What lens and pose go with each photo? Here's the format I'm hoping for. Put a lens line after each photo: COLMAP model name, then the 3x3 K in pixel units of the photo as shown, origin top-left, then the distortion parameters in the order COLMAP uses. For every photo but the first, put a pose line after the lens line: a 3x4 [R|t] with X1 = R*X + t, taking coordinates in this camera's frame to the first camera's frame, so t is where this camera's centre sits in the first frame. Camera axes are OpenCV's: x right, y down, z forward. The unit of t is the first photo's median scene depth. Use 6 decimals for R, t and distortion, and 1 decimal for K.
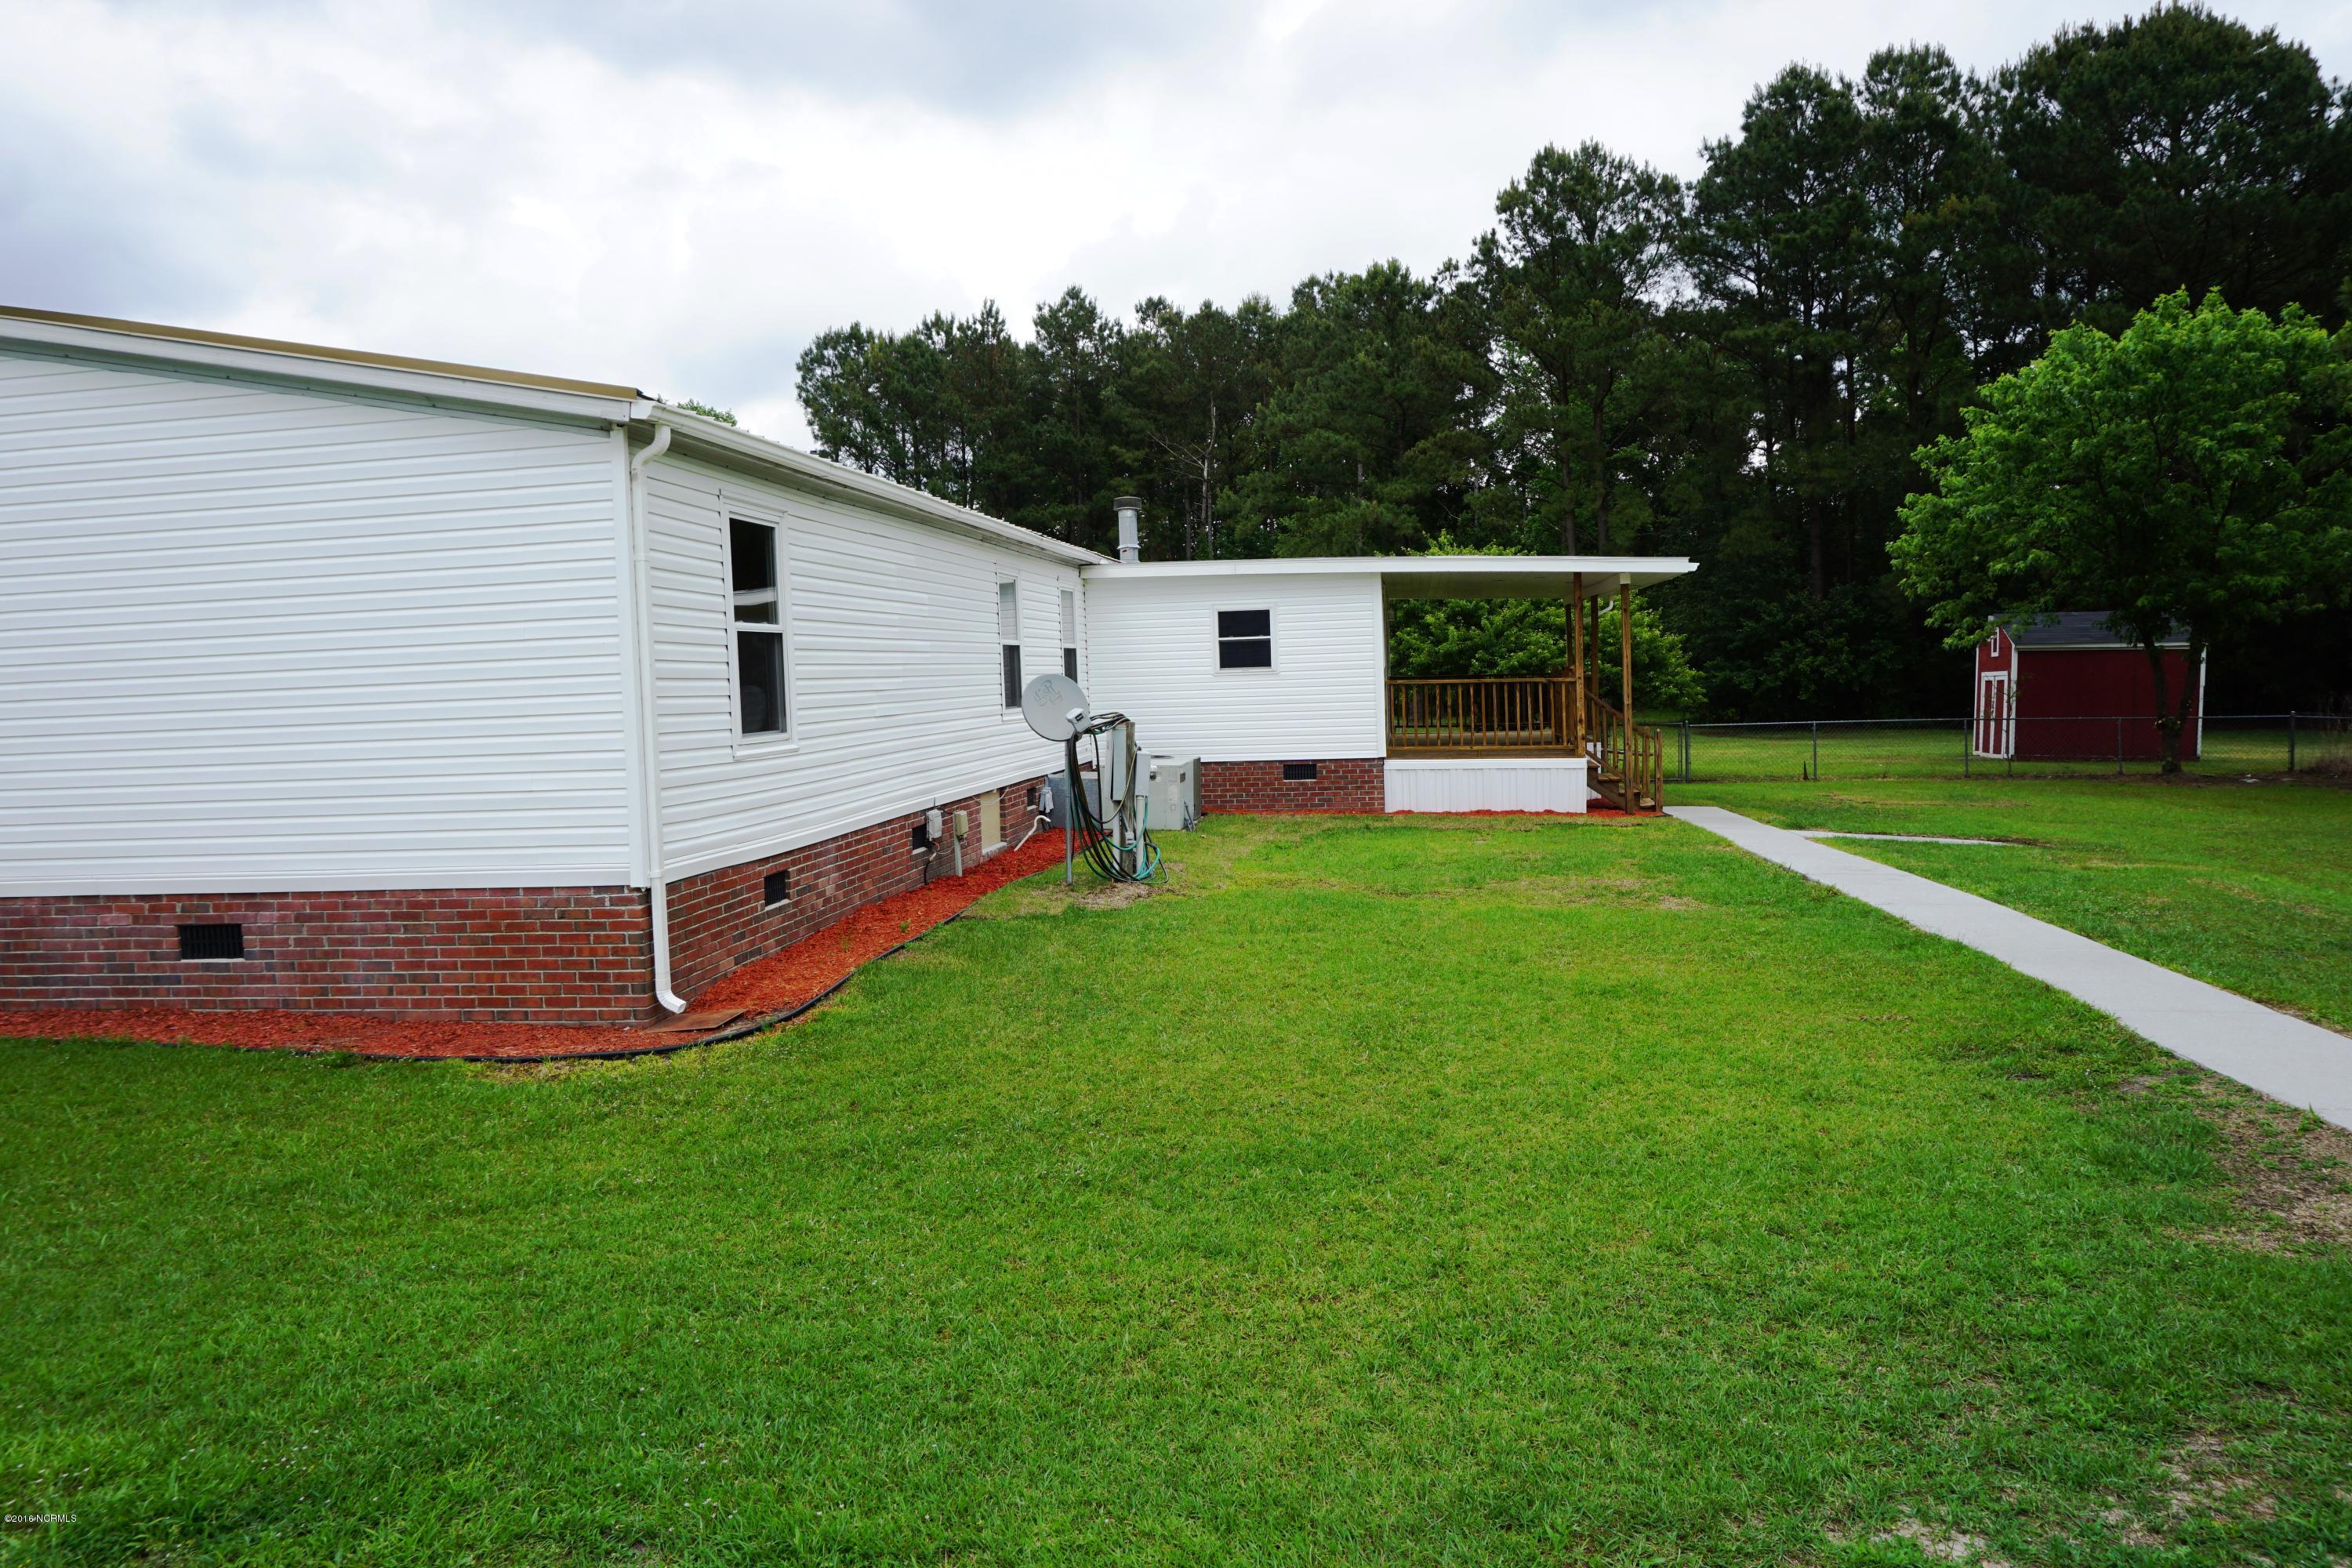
lens RADIAL K [[1573.8, 0, 1173.0], [0, 1573.8, 779.6], [0, 0, 1]] dist [-0.055452, 0.044259]
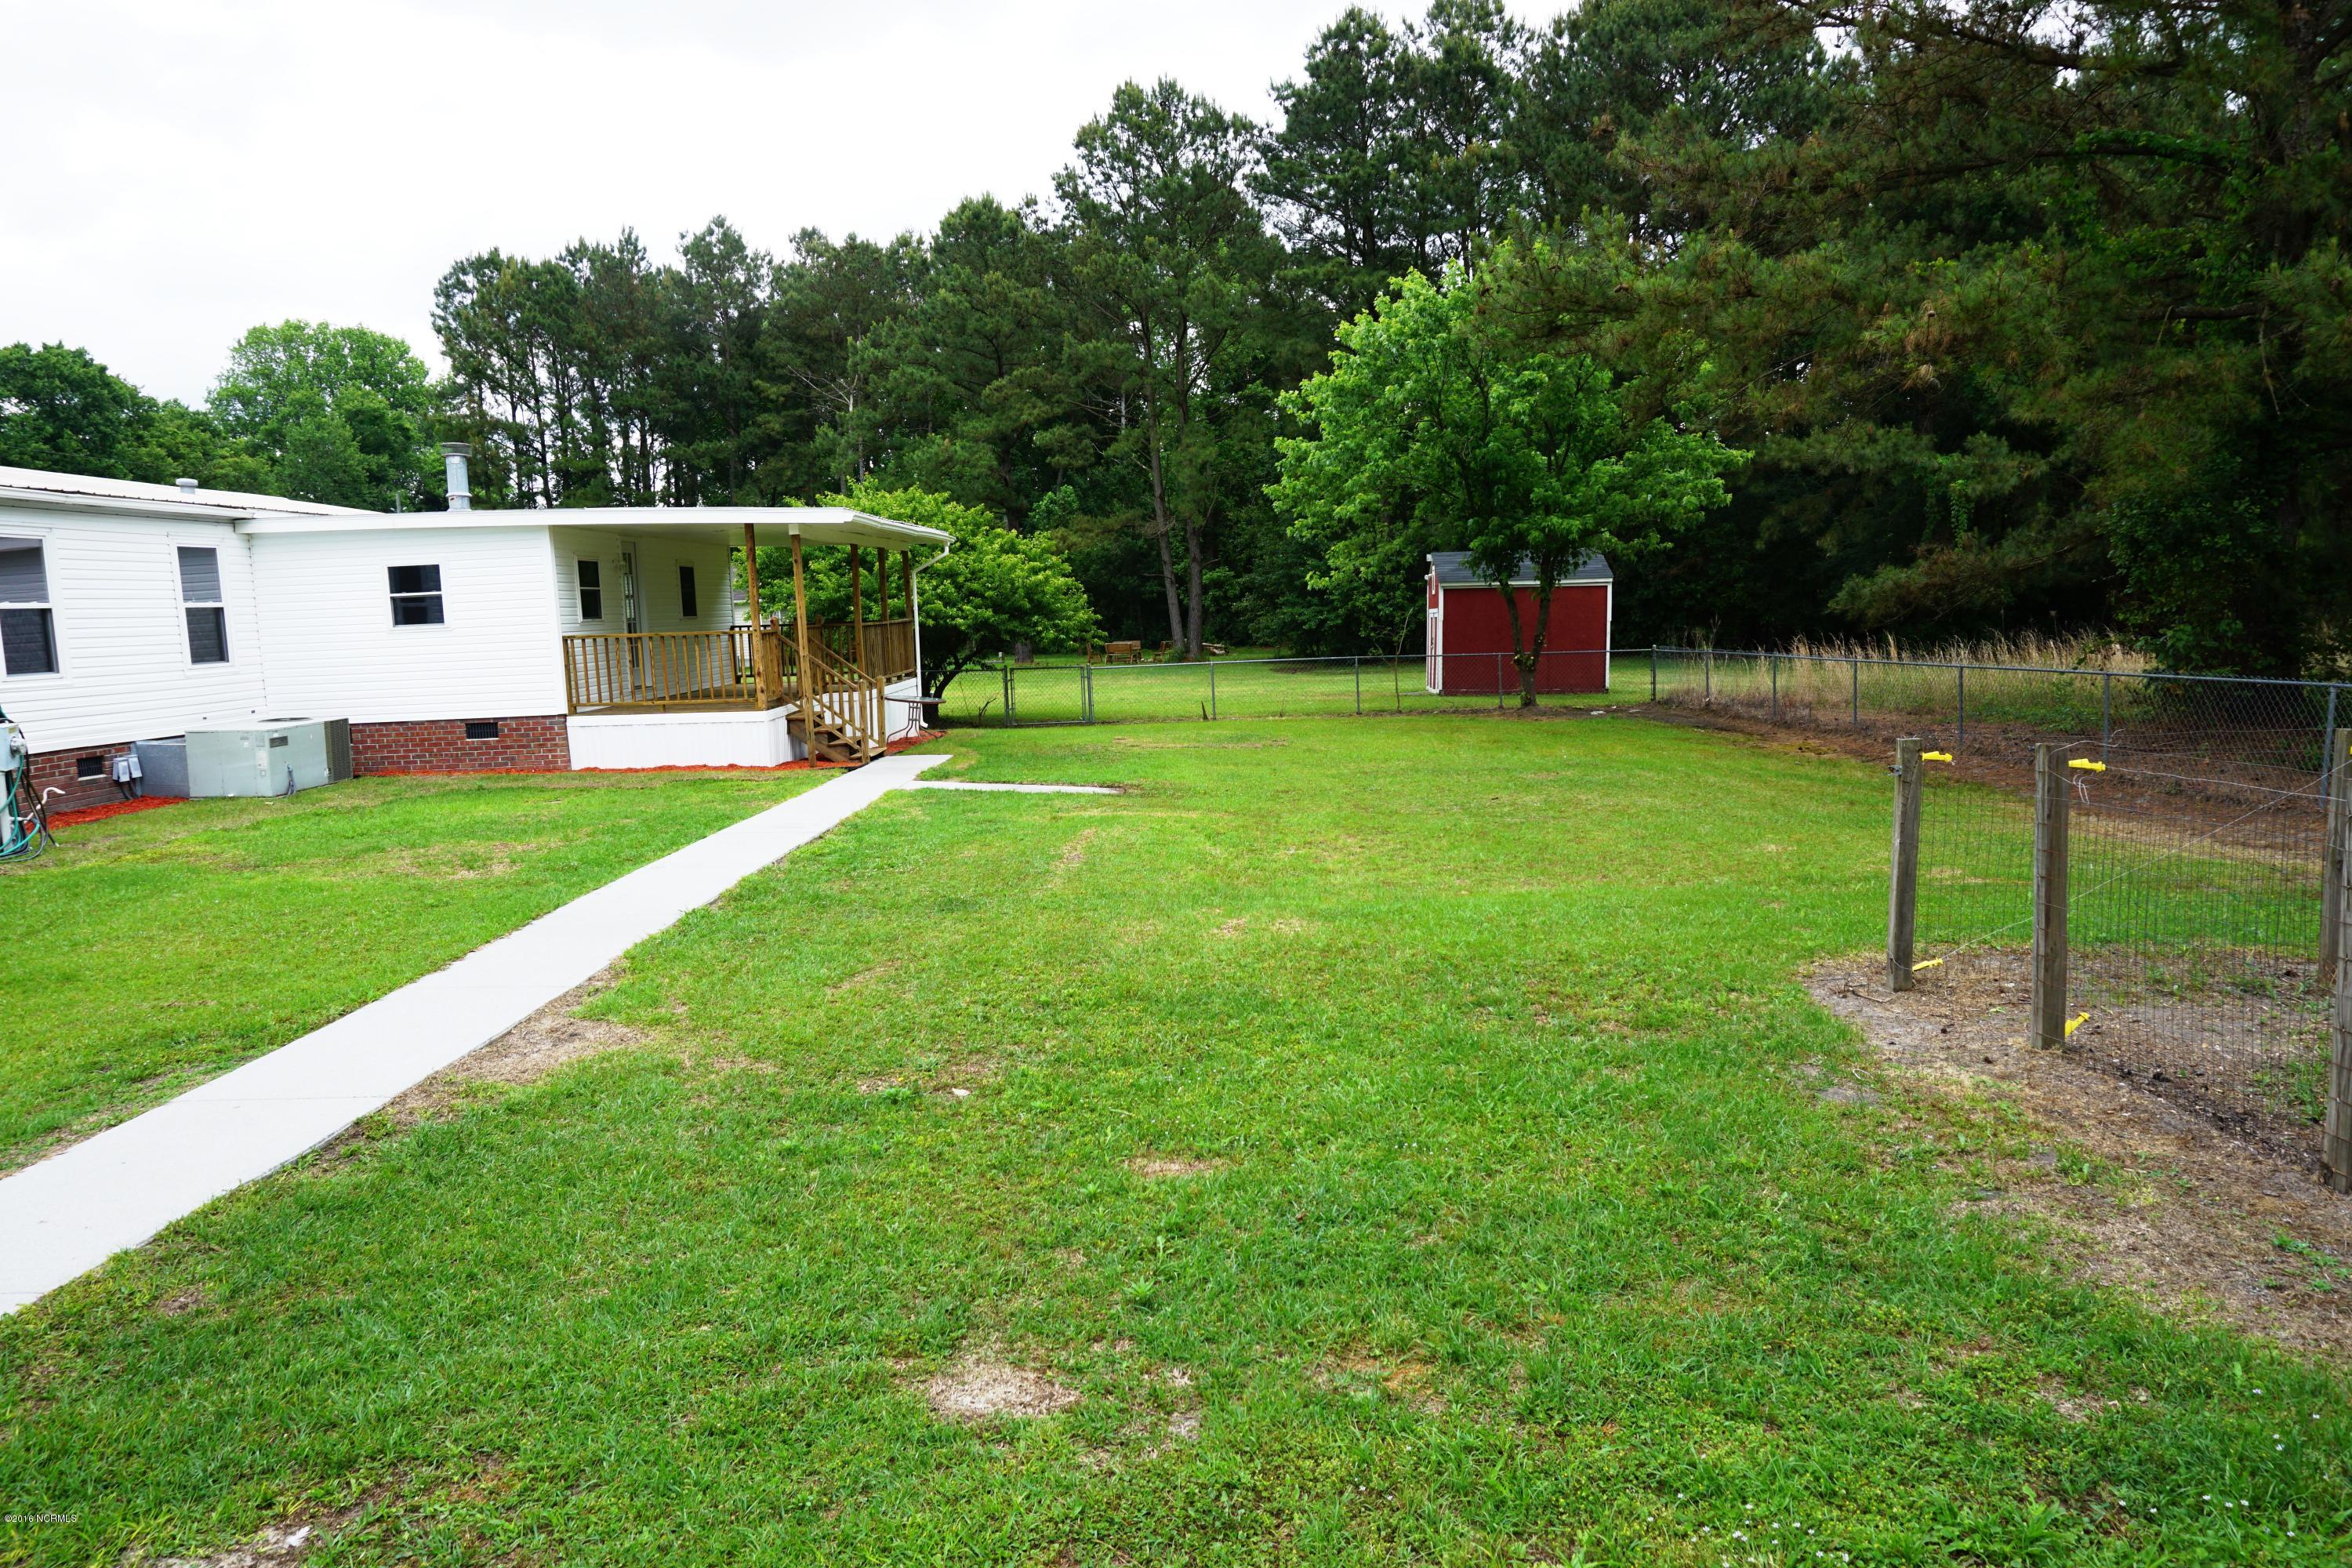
lens RADIAL K [[1565.8, 0, 1176.9], [0, 1565.8, 734.0], [0, 0, 1]] dist [-0.007054, 0.001129]
pose [[0.992131, -0.020472, 0.123523, 0.138463], [0.018653, 0.999700, 0.015862, -0.003609], [-0.123811, -0.013433, 0.992215, -0.005821]]
